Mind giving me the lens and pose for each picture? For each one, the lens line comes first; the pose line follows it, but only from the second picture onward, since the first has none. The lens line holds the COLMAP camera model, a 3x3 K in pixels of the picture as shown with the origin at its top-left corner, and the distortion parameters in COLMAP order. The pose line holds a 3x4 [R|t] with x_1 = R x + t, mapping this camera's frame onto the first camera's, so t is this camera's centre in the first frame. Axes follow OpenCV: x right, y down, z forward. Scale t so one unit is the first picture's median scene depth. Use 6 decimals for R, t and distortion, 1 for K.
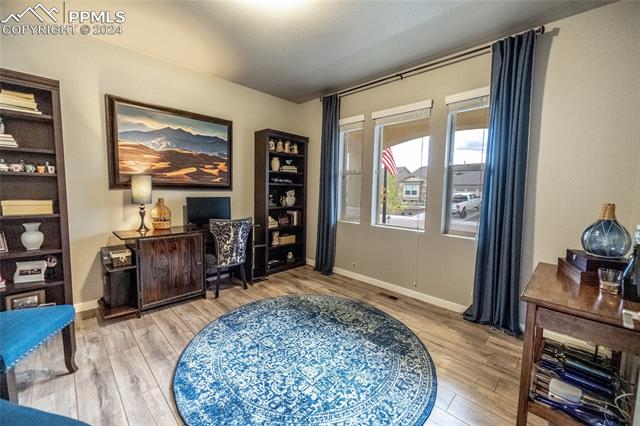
lens RADIAL K [[257.1, 0, 319.1], [0, 257.1, 210.4], [0, 0, 1]] dist [-0.002691, -0.000181]
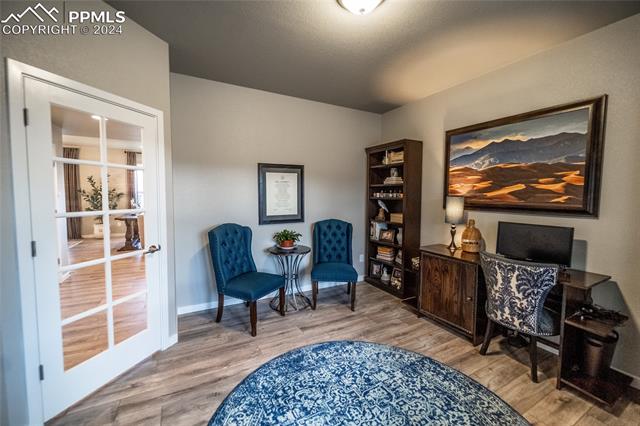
lens RADIAL K [[257.1, 0, 319.1], [0, 257.1, 210.4], [0, 0, 1]] dist [-0.002691, -0.000181]
pose [[-0.302410, 0.034169, -0.952565, 0.497528], [-0.090384, 0.993826, 0.064343, -0.097417], [0.948883, 0.105555, -0.297455, 0.774370]]
